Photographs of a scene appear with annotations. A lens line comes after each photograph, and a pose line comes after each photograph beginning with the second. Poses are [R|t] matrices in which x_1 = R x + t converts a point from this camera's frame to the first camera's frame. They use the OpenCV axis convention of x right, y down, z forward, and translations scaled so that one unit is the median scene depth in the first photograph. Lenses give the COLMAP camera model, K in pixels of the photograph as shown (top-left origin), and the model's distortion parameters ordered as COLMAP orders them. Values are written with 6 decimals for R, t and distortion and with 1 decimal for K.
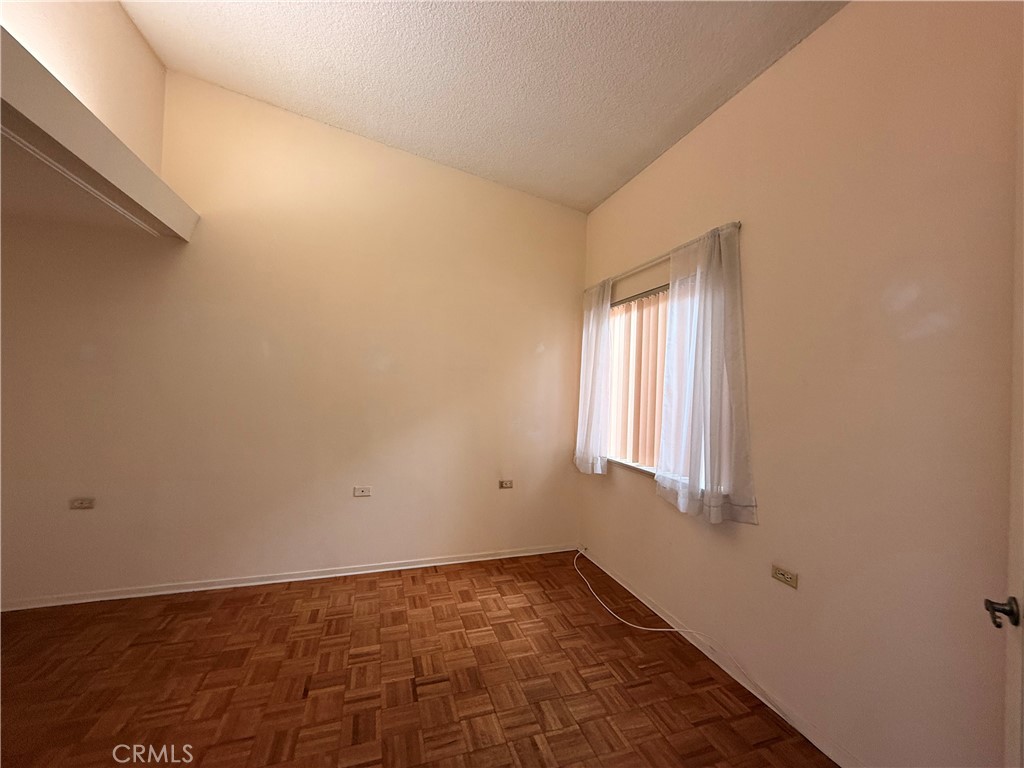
lens RADIAL K [[406.2, 0, 513.8], [0, 406.2, 385.1], [0, 0, 1]] dist [-0.000790, 0.001107]
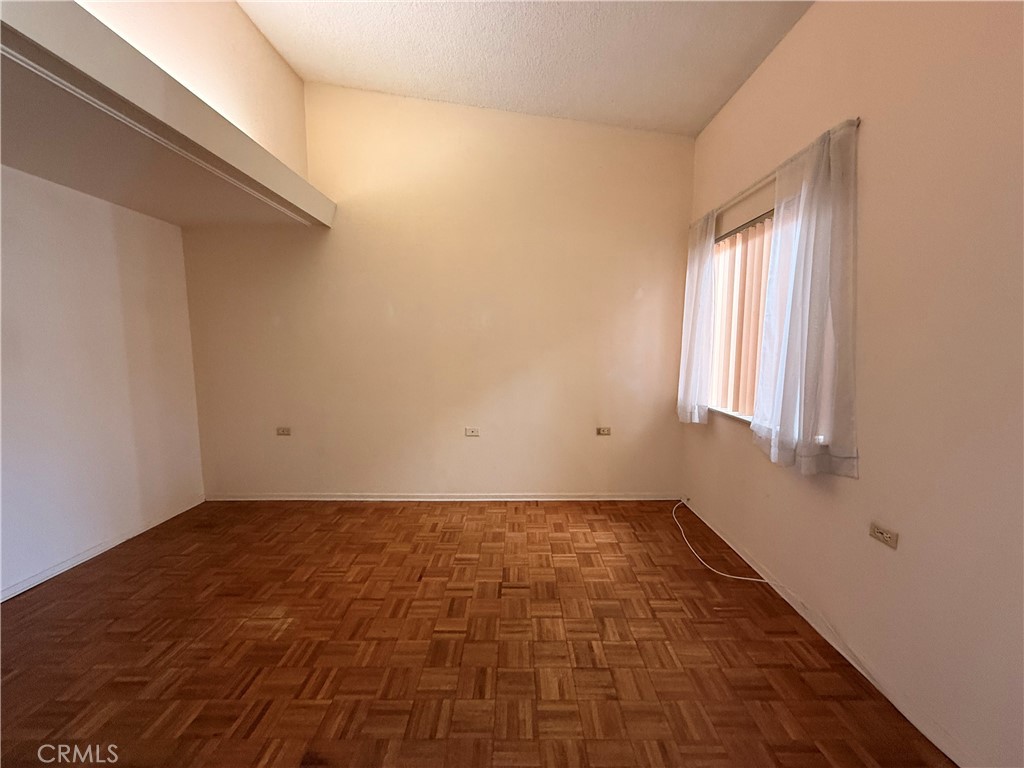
lens RADIAL K [[406.2, 0, 513.9], [0, 406.2, 384.3], [0, 0, 1]] dist [-0.000790, 0.001107]
pose [[0.946098, -0.001177, -0.323879, 0.157663], [0.036022, 0.994172, 0.101613, 0.020635], [0.321871, -0.107802, 0.940626, -0.044274]]
